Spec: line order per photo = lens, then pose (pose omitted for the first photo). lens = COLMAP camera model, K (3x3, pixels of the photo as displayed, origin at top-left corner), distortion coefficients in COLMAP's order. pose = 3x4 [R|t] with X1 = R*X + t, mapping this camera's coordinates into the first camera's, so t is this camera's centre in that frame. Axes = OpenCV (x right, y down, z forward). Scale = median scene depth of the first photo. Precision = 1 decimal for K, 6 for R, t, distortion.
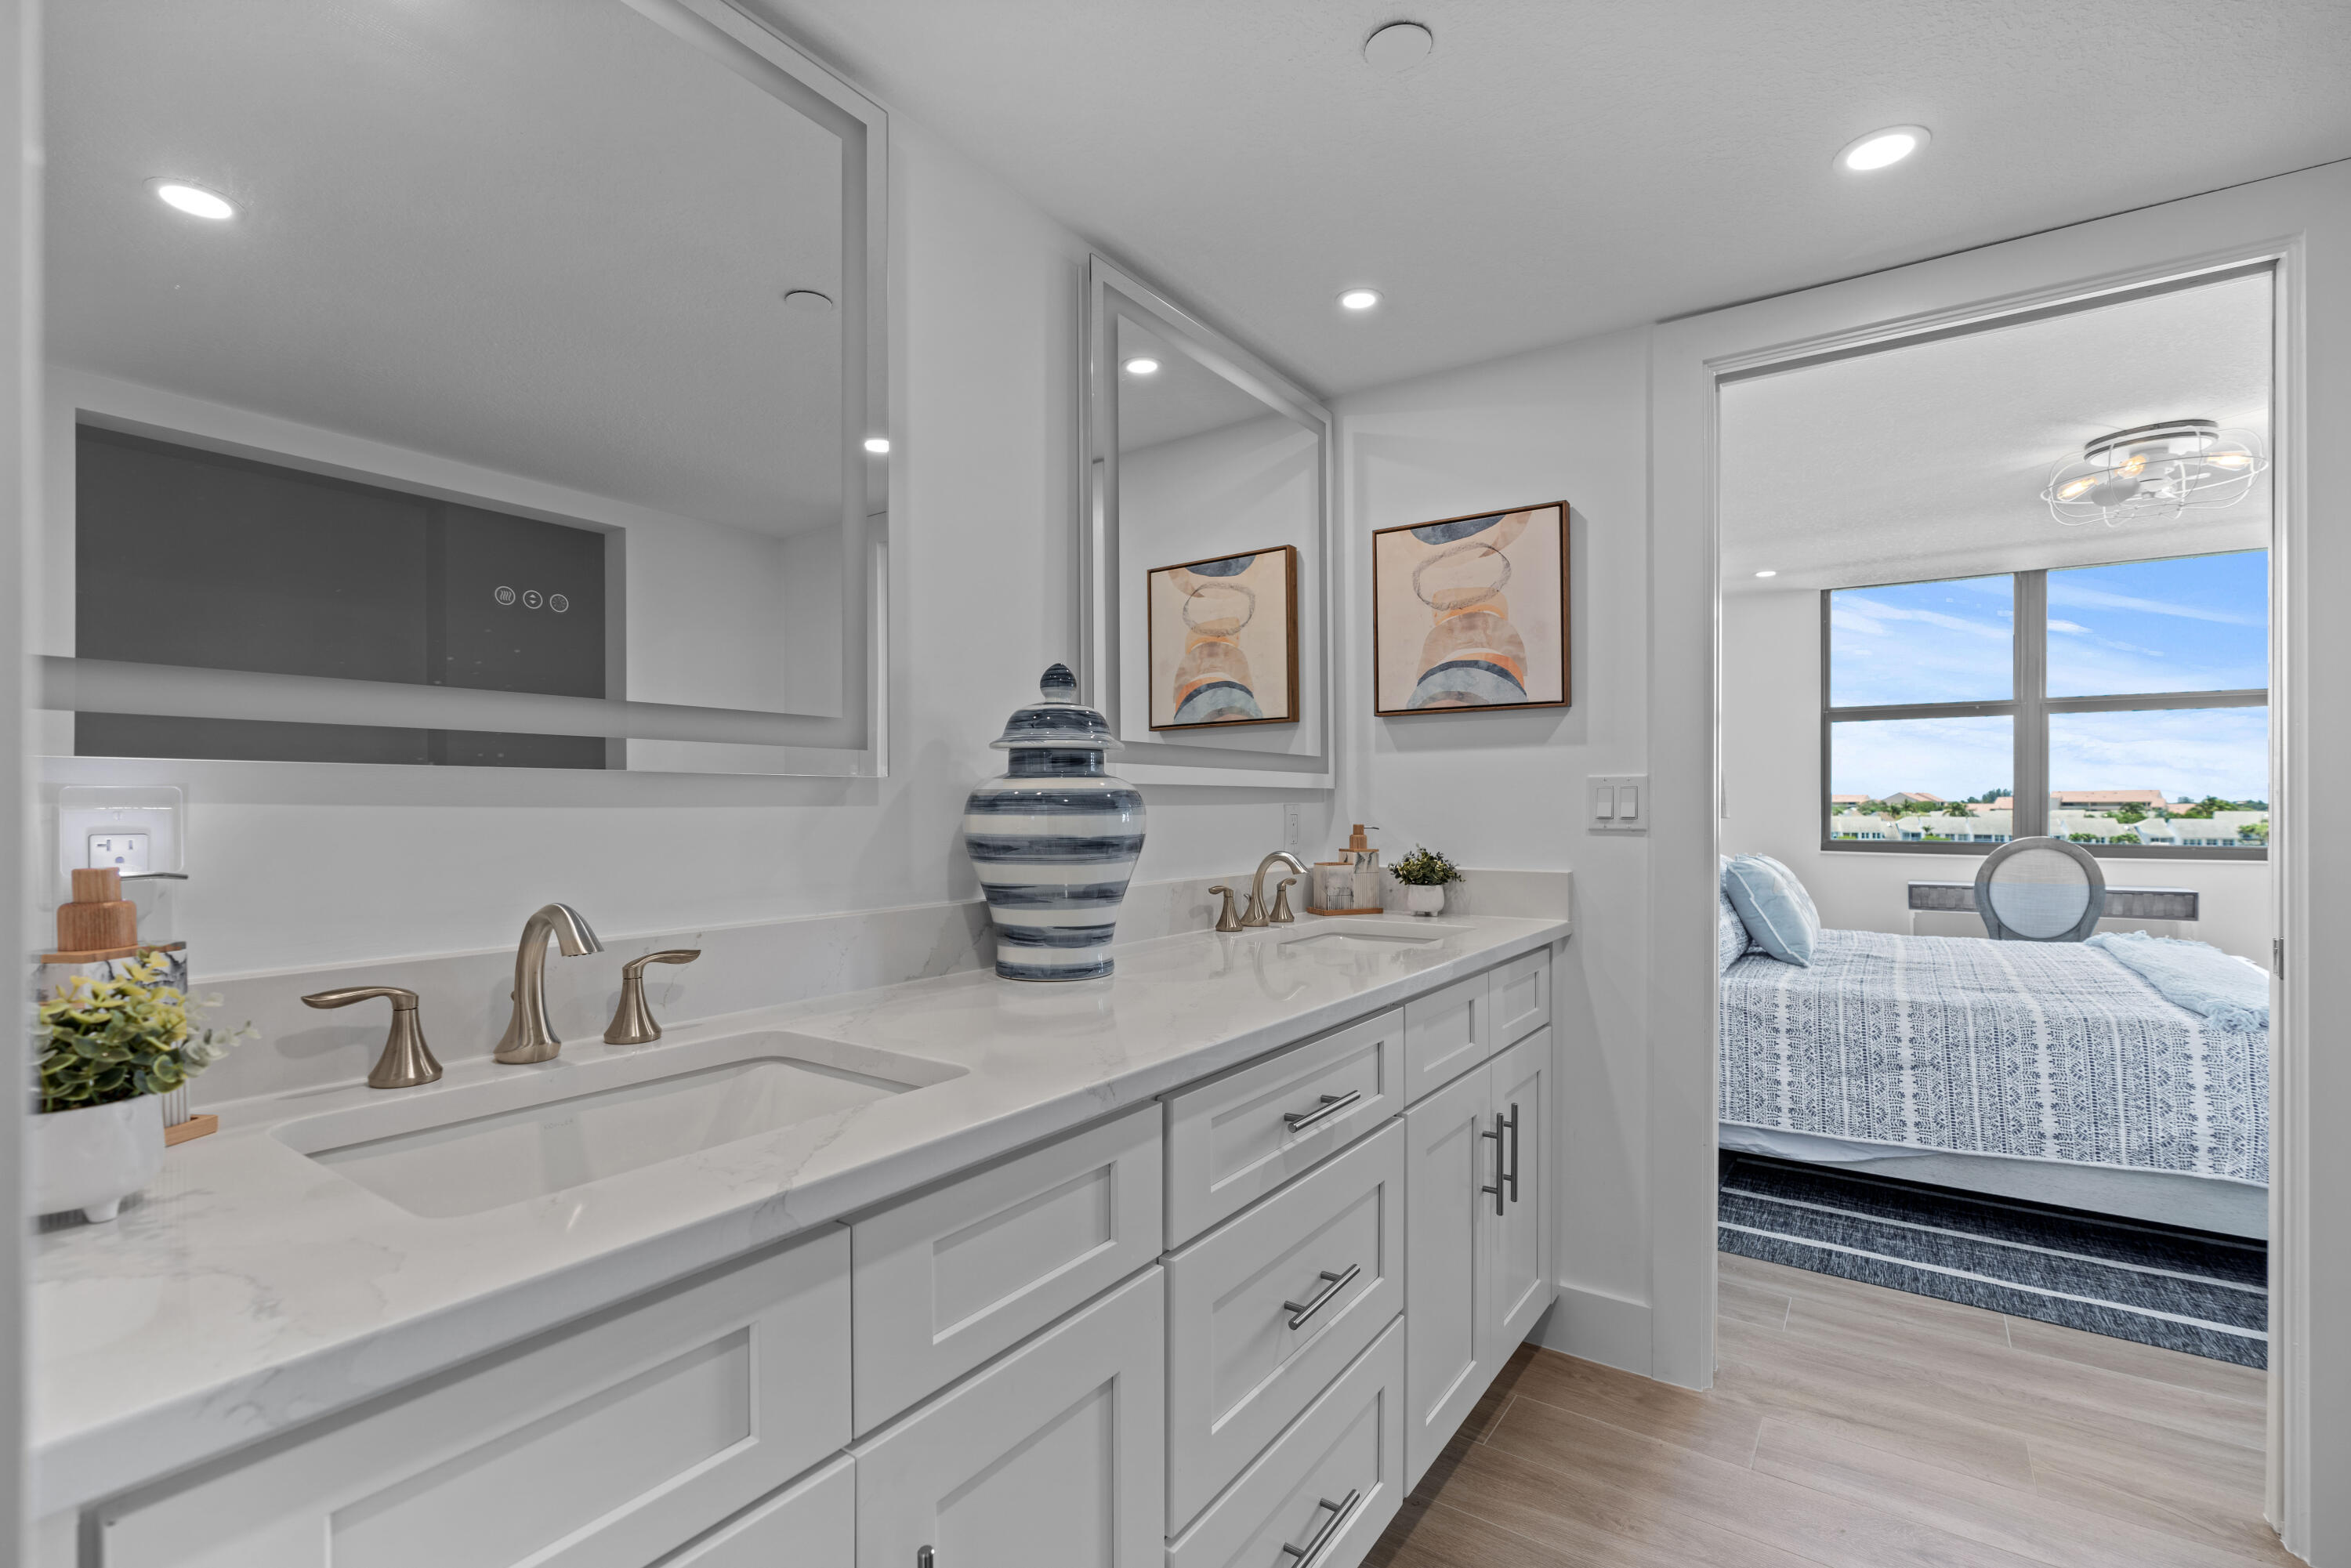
lens RADIAL K [[1057.6, 0, 1160.3], [0, 1057.6, 804.5], [0, 0, 1]] dist [-0.004666, 0.002578]
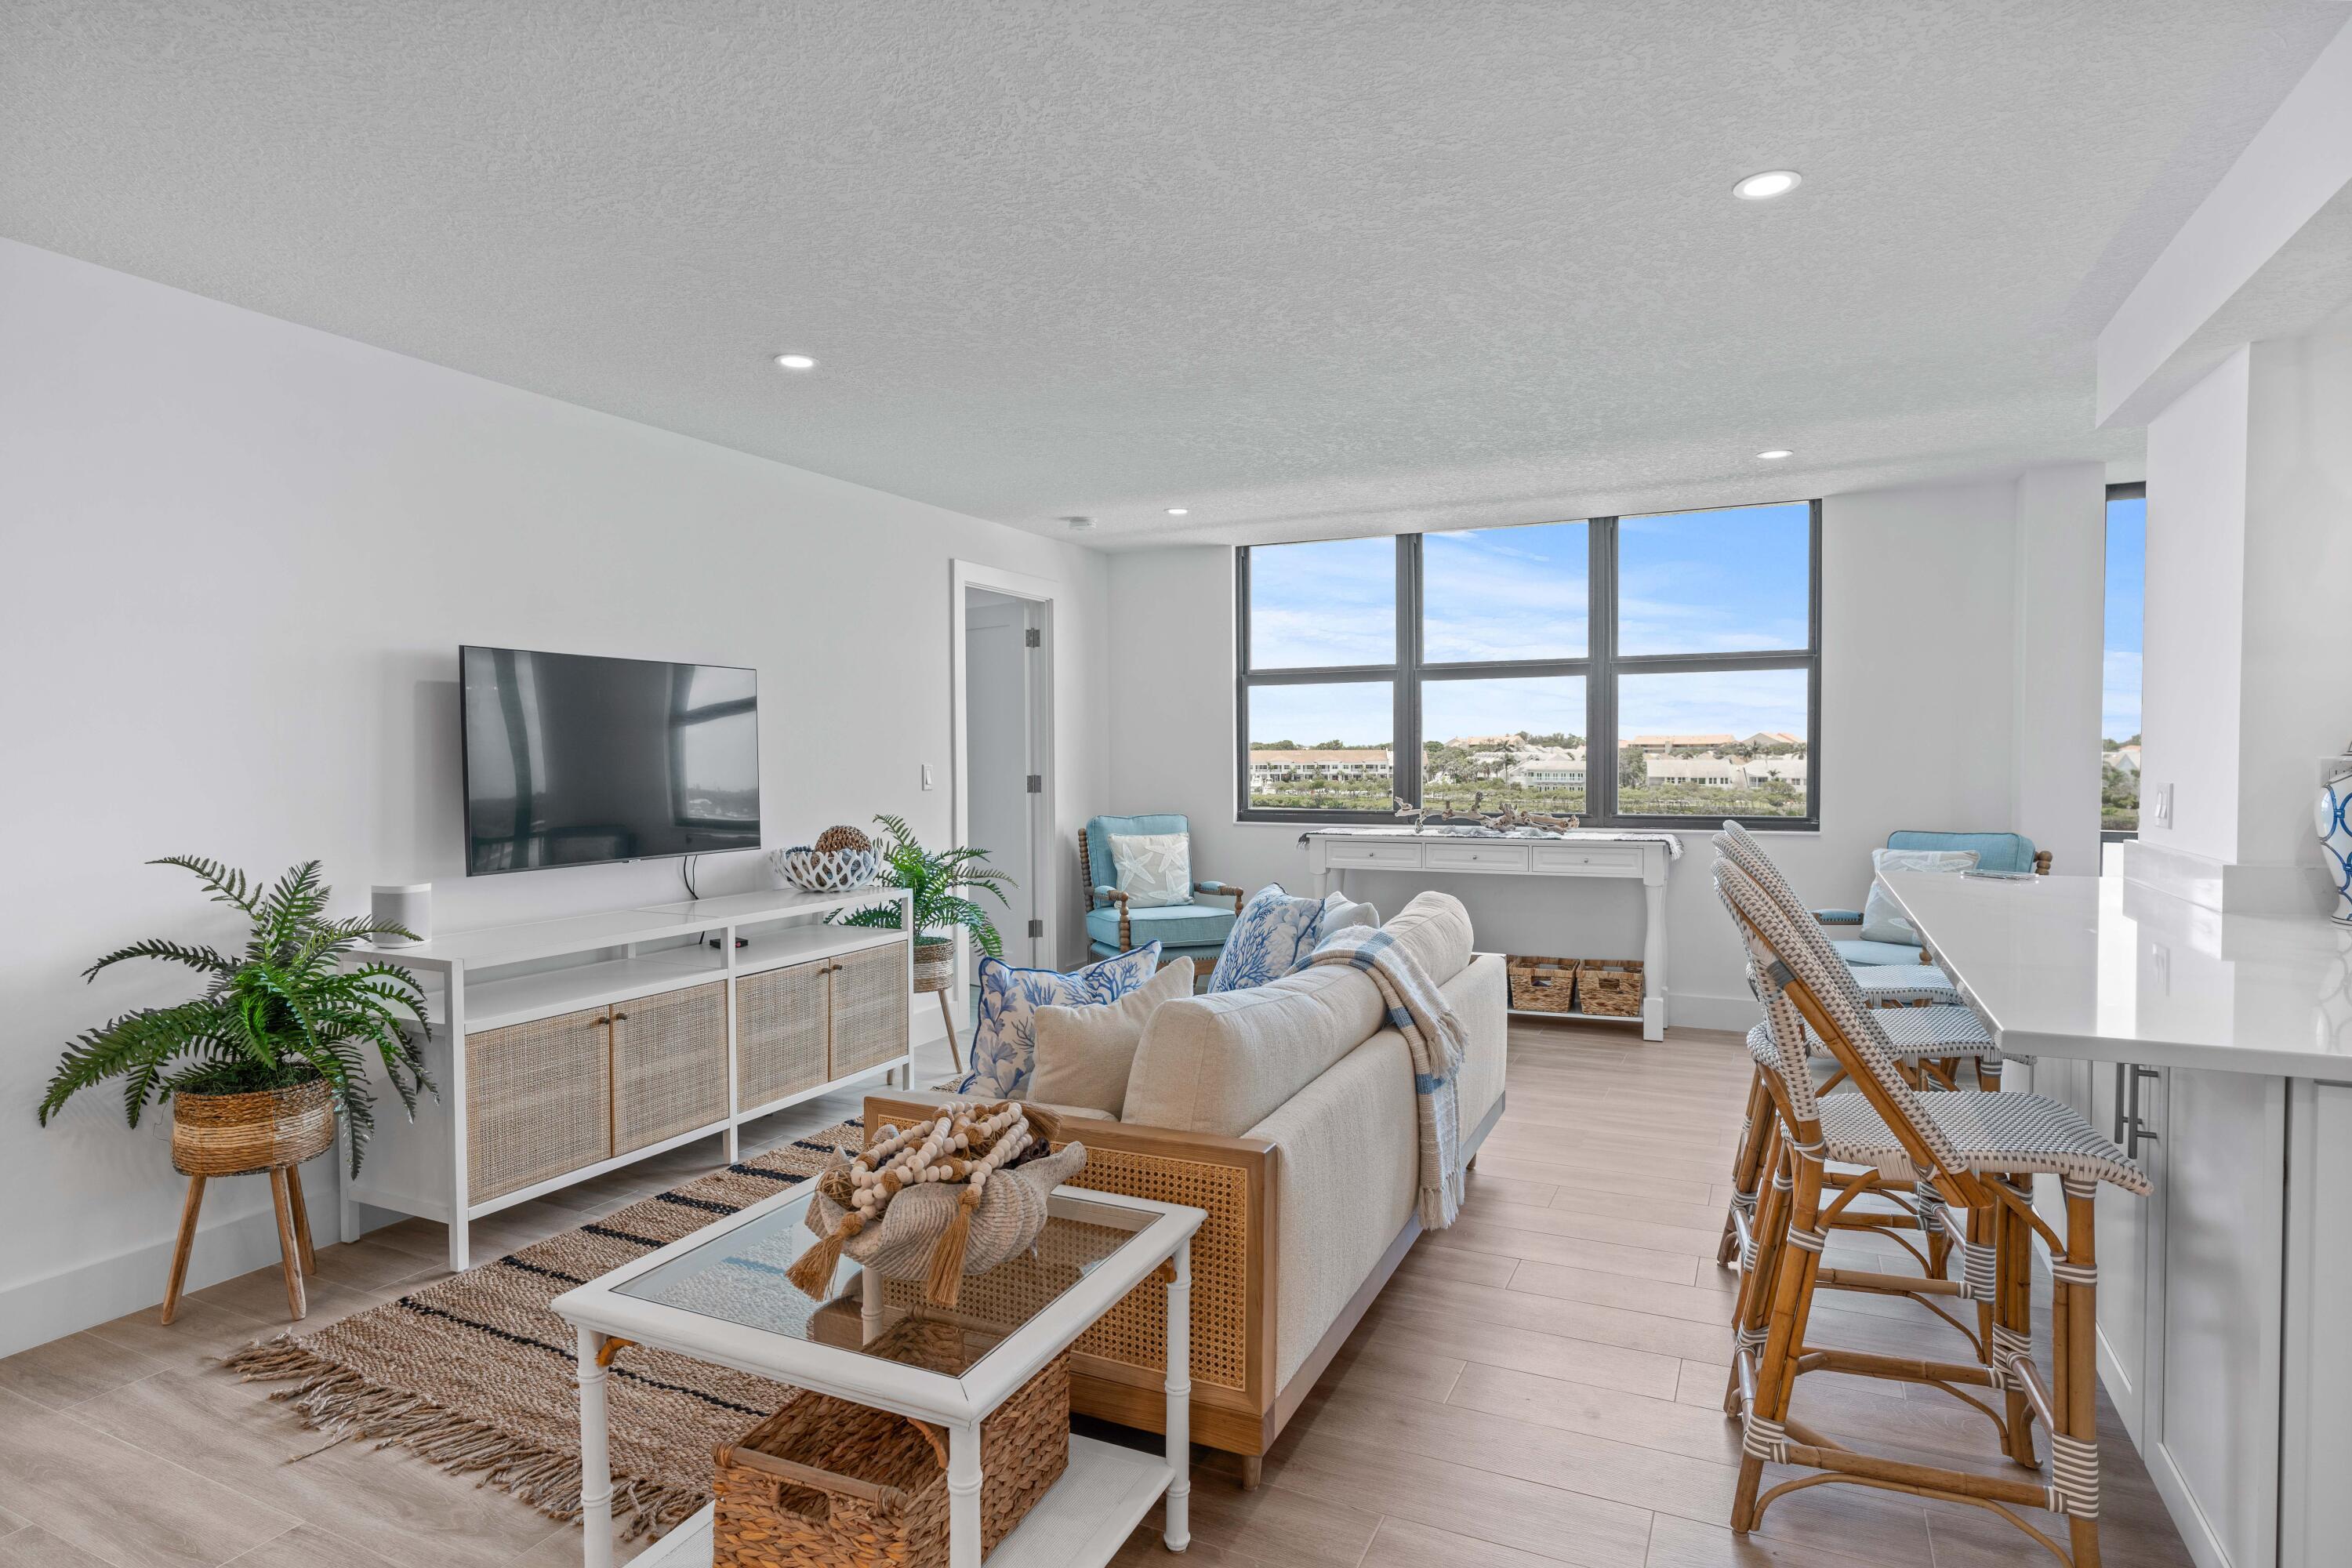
lens RADIAL K [[1268.1, 0, 1157.2], [0, 1268.1, 783.7], [0, 0, 1]] dist [0.010495, 0.001312]
pose [[0.986317, -0.010067, 0.164554, 0.354602], [0.005803, 0.999635, 0.026372, -0.017026], [-0.164759, -0.025056, 0.986016, -0.135691]]
